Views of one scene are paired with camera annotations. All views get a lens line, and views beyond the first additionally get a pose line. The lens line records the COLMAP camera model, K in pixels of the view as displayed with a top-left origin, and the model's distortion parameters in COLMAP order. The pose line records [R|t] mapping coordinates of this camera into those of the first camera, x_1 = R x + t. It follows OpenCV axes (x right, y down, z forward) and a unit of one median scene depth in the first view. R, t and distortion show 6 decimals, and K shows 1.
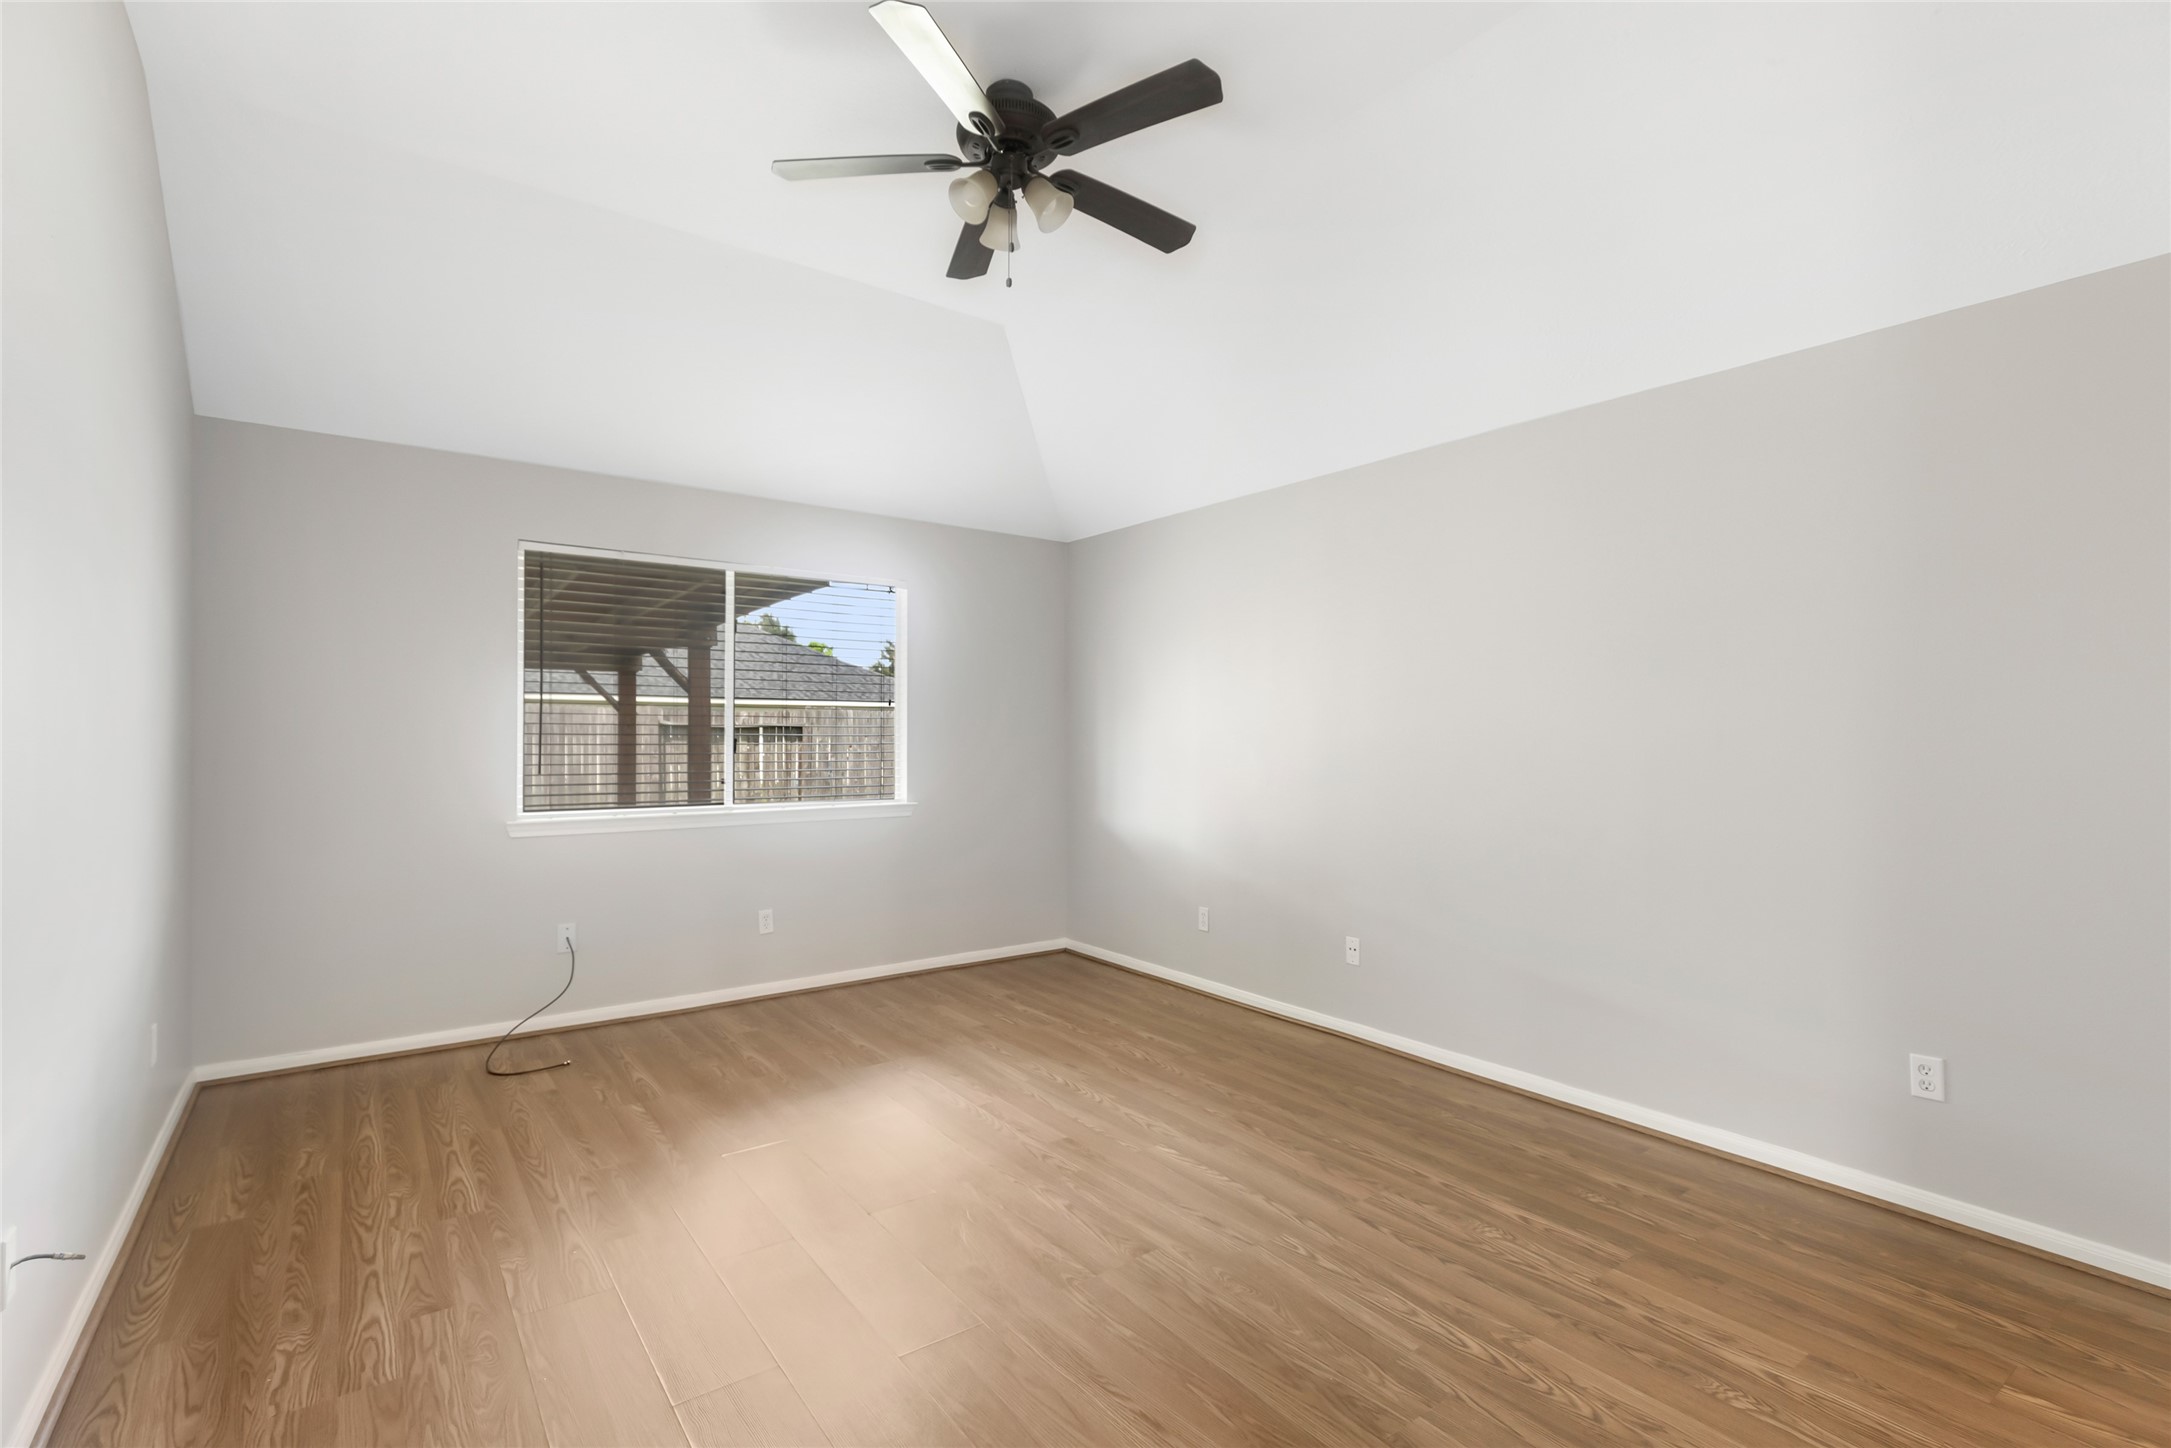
lens RADIAL K [[1015.4, 0, 1083.8], [0, 1015.4, 730.0], [0, 0, 1]] dist [0.000158, -0.000062]
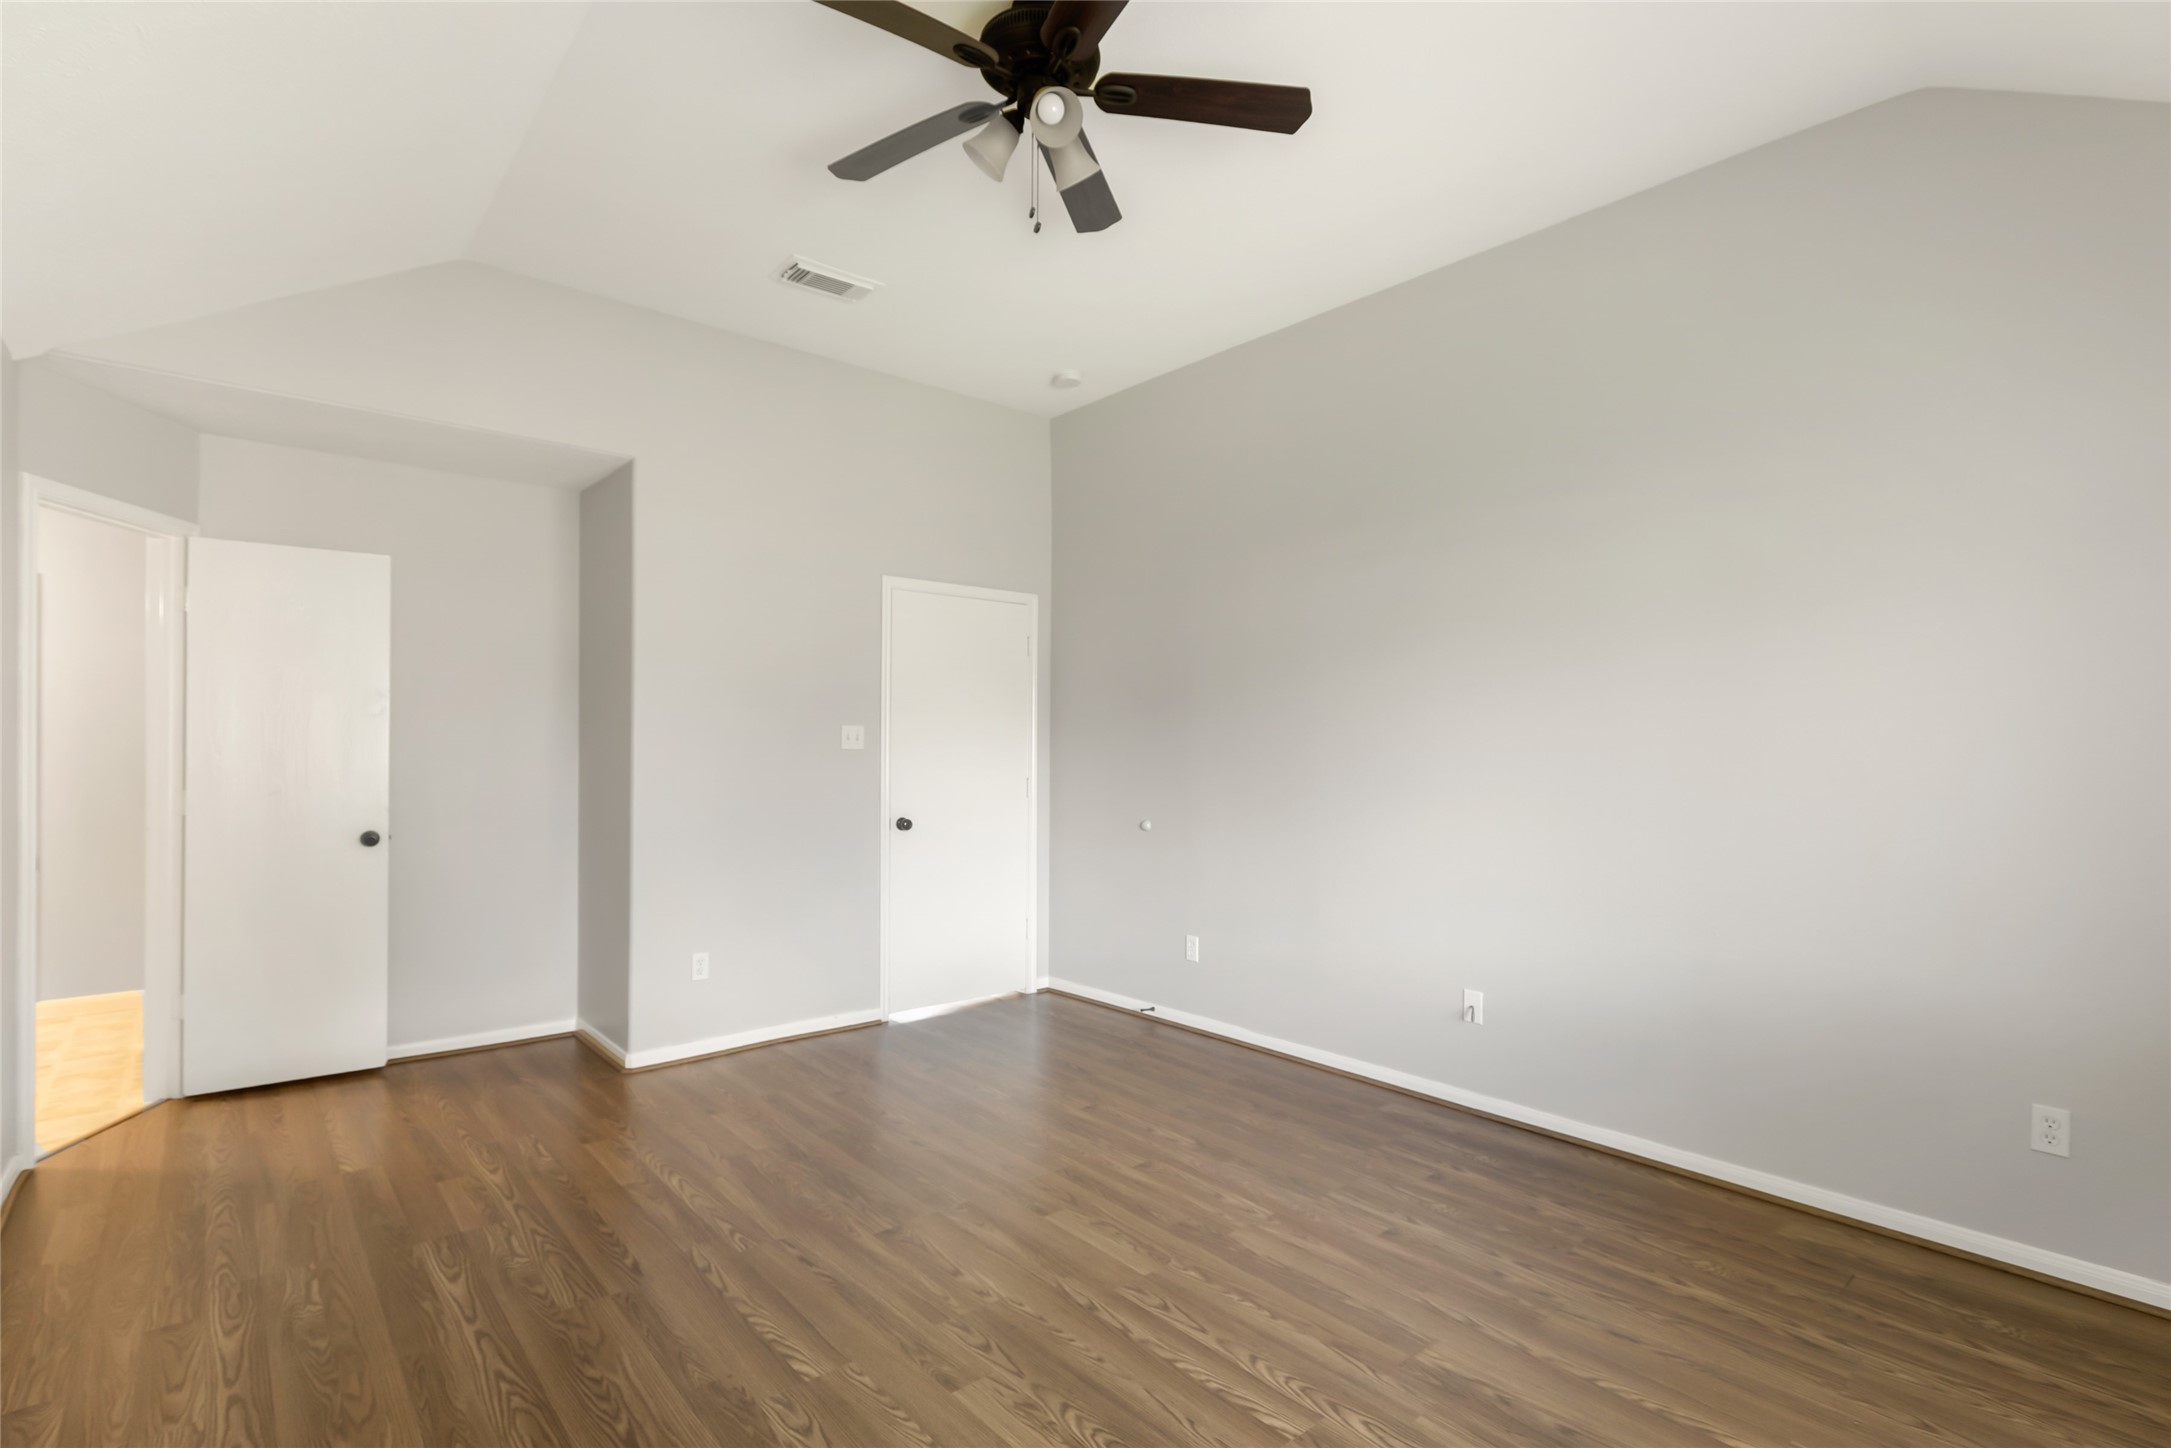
lens RADIAL K [[1015.4, 0, 1088.1], [0, 1015.4, 733.8], [0, 0, 1]] dist [0.000158, -0.000062]
pose [[-0.996661, -0.009297, -0.081116, -0.050884], [-0.007912, 0.999818, -0.017370, 0.004522], [0.081263, -0.016670, -0.996553, 1.838589]]
